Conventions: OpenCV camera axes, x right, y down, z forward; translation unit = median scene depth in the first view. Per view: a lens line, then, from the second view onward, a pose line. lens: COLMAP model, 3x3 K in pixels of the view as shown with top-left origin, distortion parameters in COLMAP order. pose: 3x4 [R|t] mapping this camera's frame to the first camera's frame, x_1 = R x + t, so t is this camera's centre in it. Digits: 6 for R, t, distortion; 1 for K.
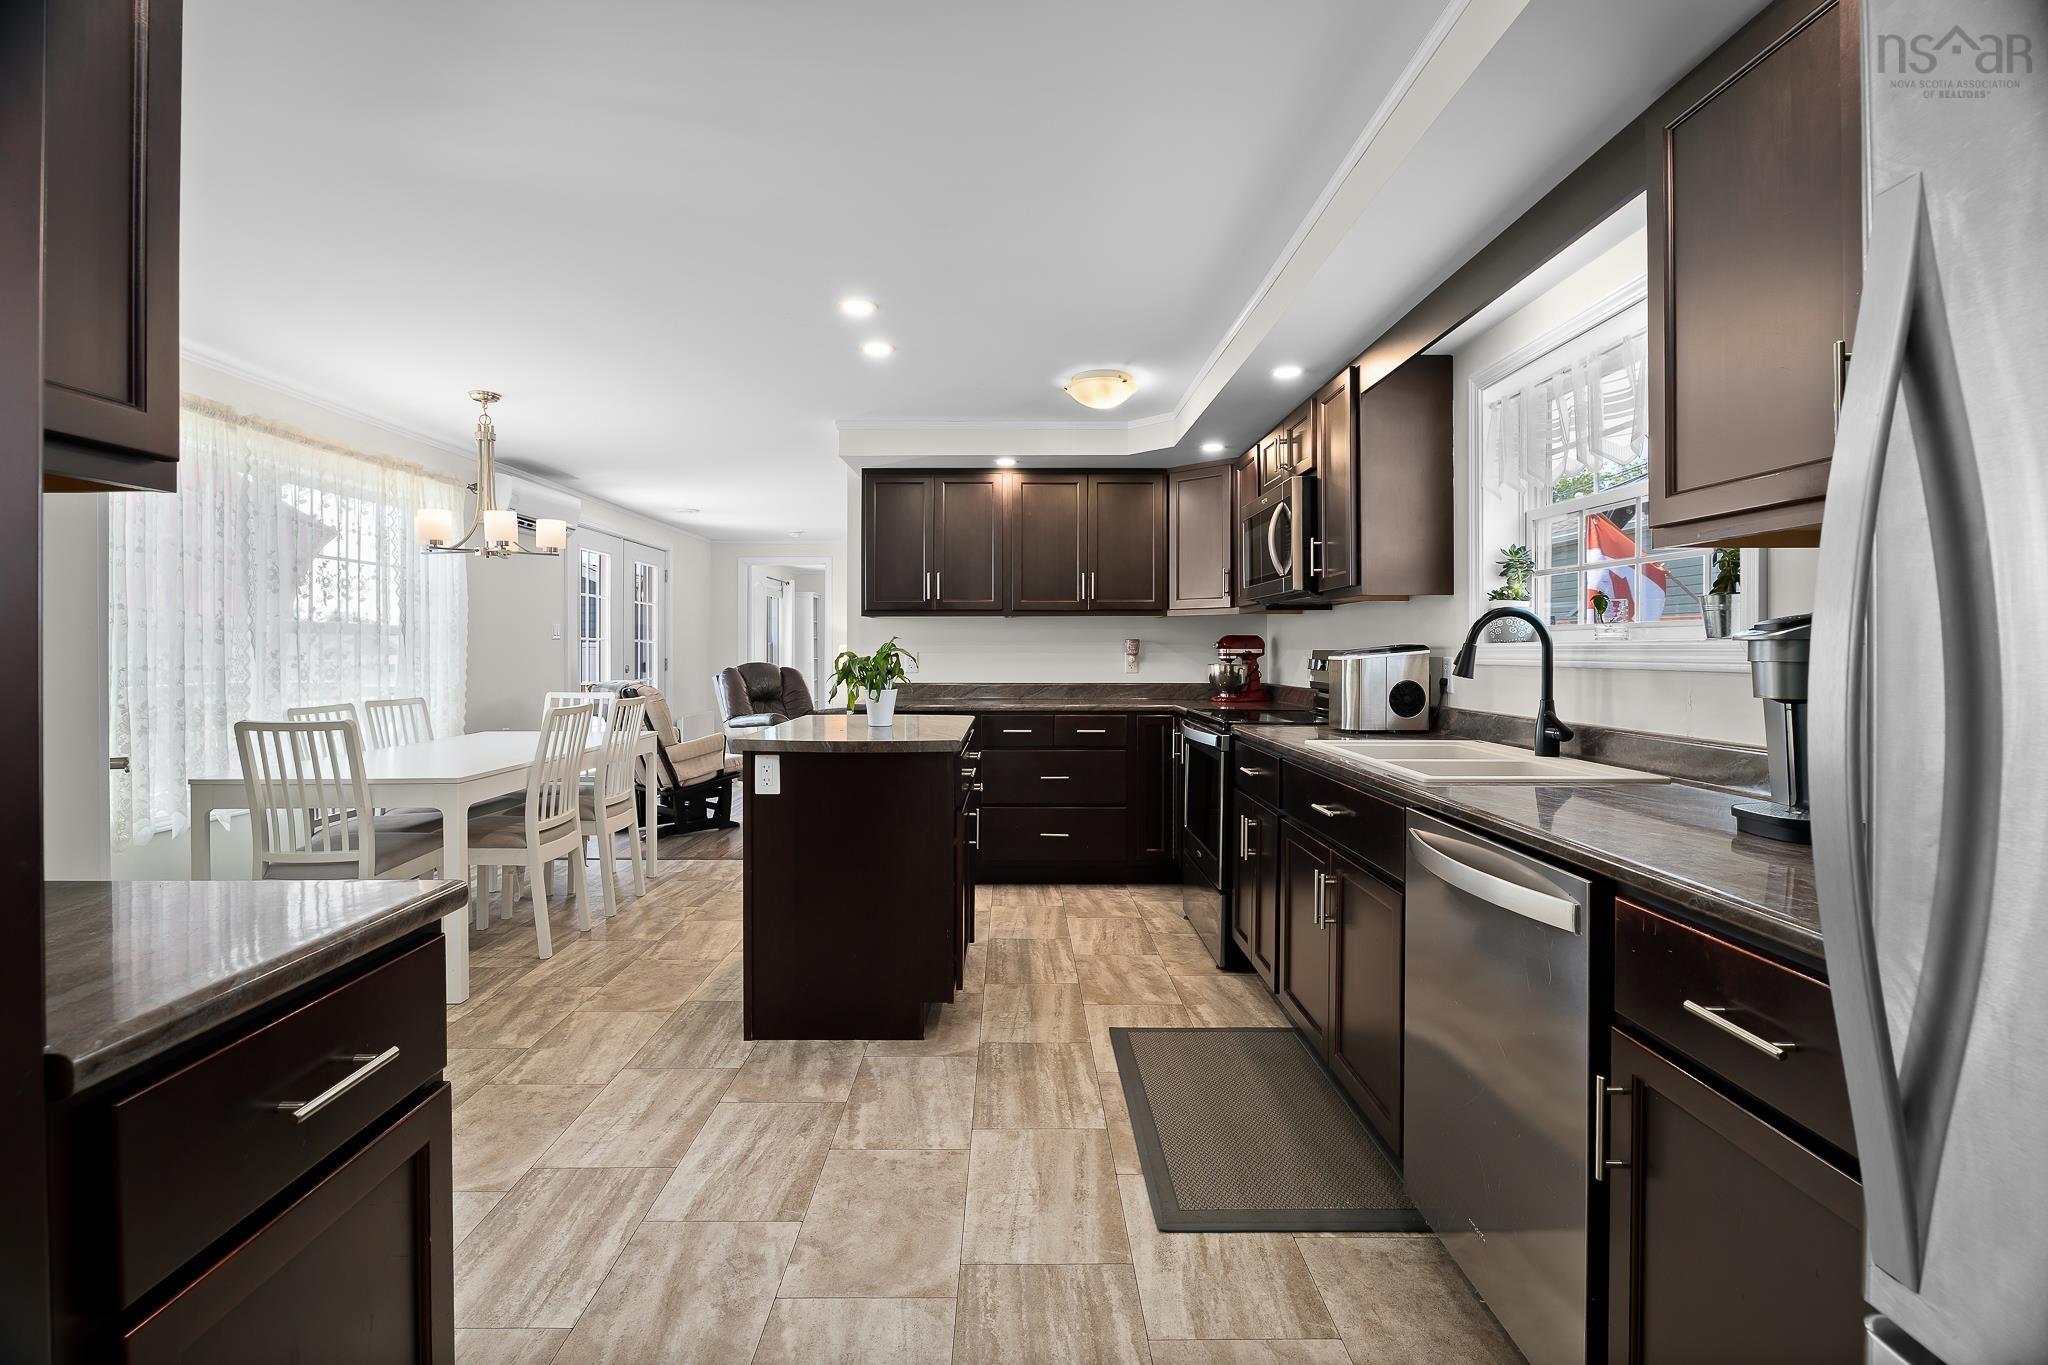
lens RADIAL K [[910.4, 0, 987.5], [0, 910.4, 646.9], [0, 0, 1]] dist [-0.019321, 0.000996]
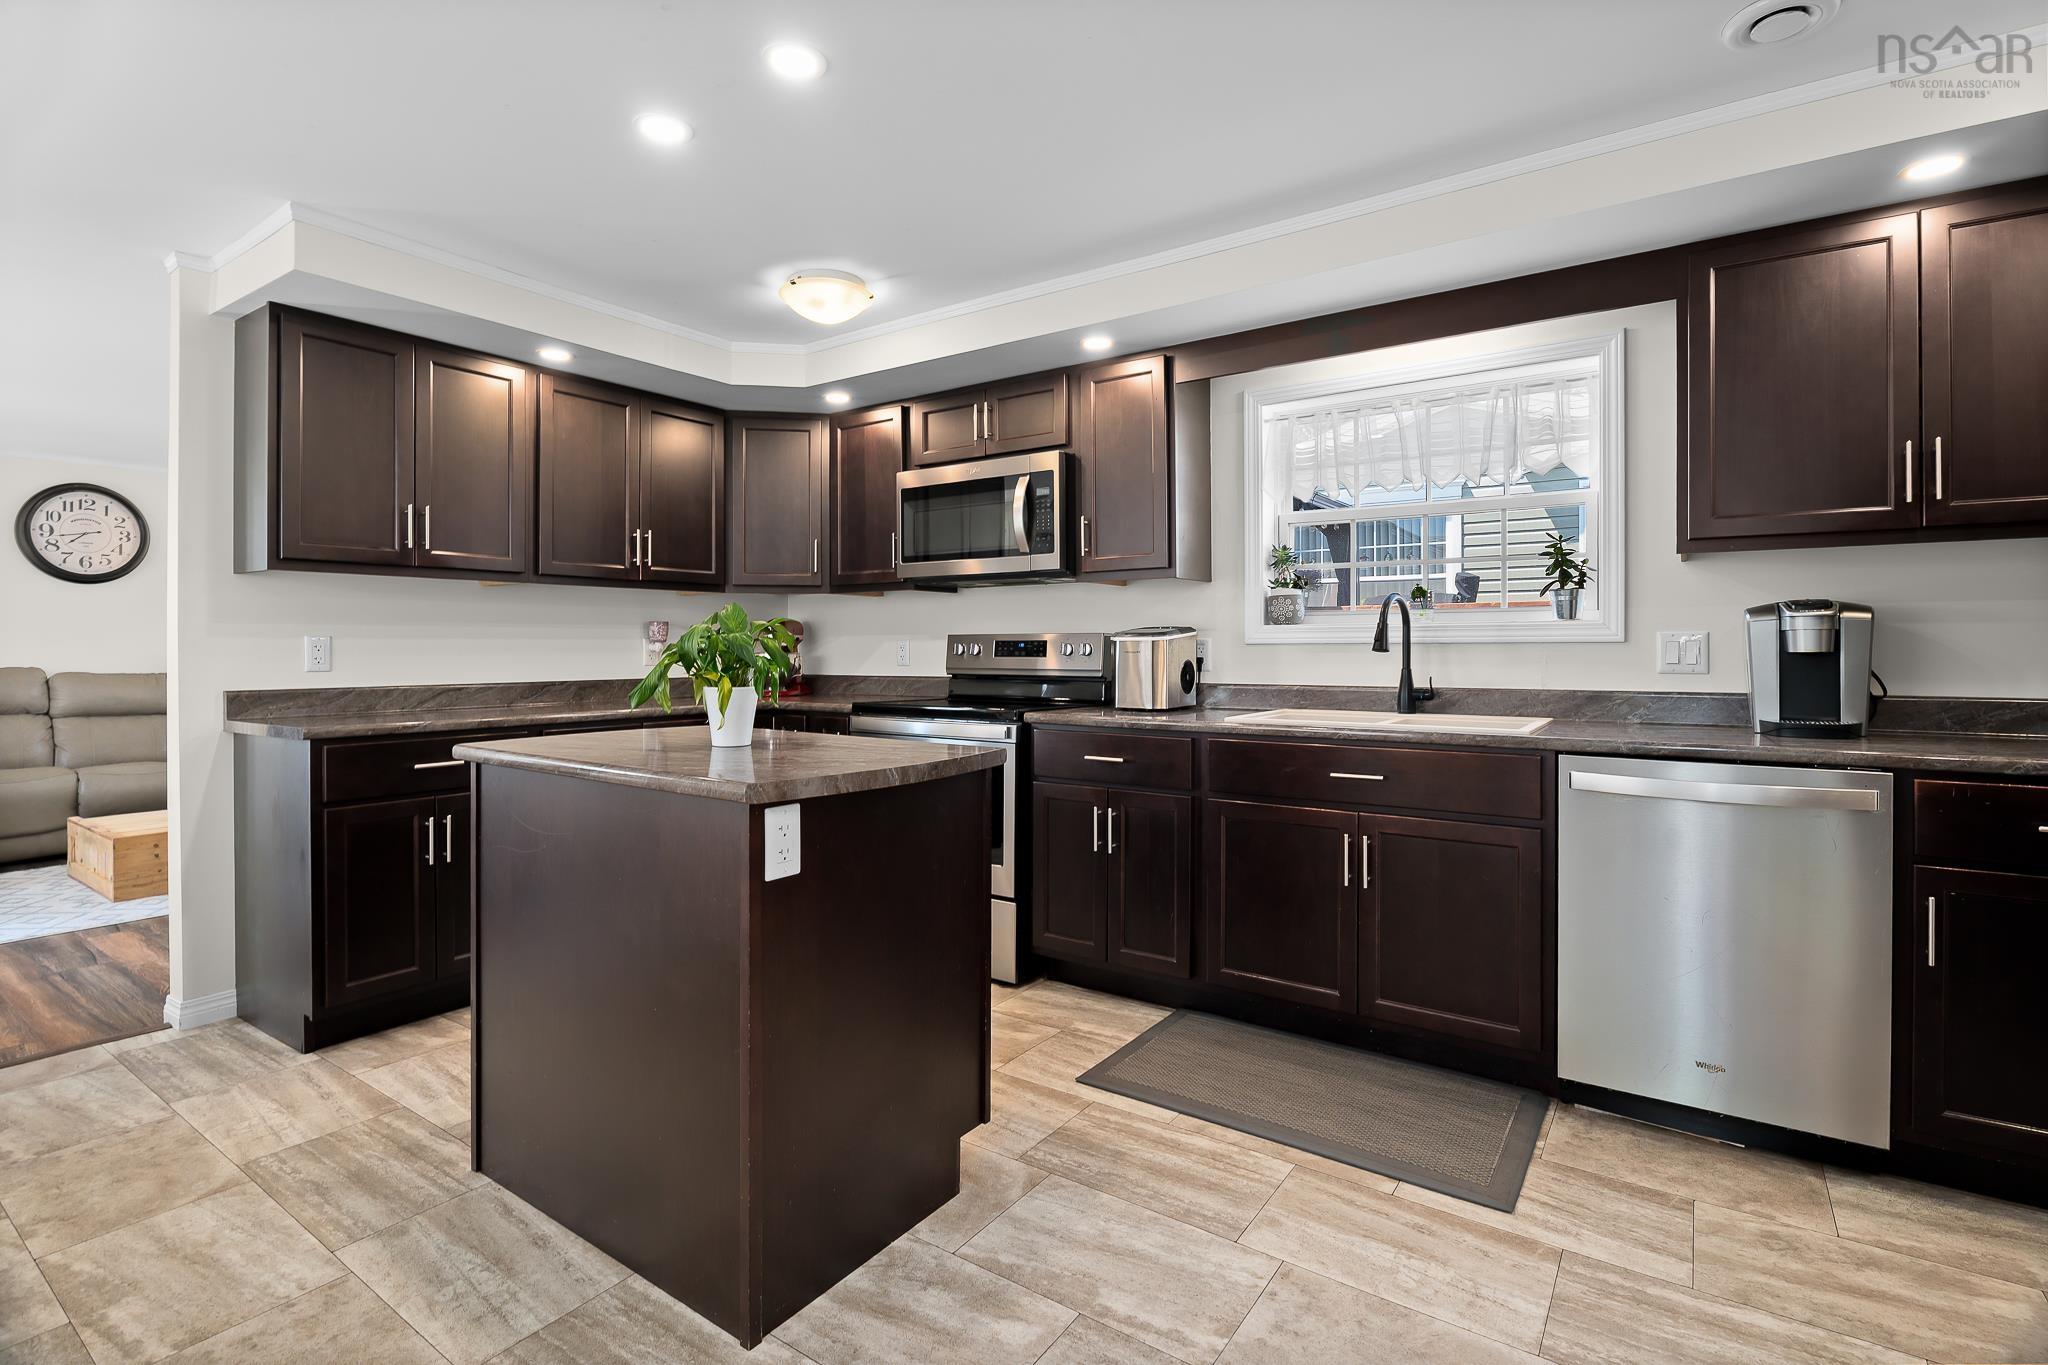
lens RADIAL K [[948.1, 0, 1058.9], [0, 948.1, 644.1], [0, 0, 1]] dist [-0.013604, -0.001015]
pose [[0.581030, 0.000409, 0.813882, -0.671536], [-0.003423, 0.999992, 0.001941, 0.020578], [-0.813875, -0.003914, 0.581027, 0.585820]]
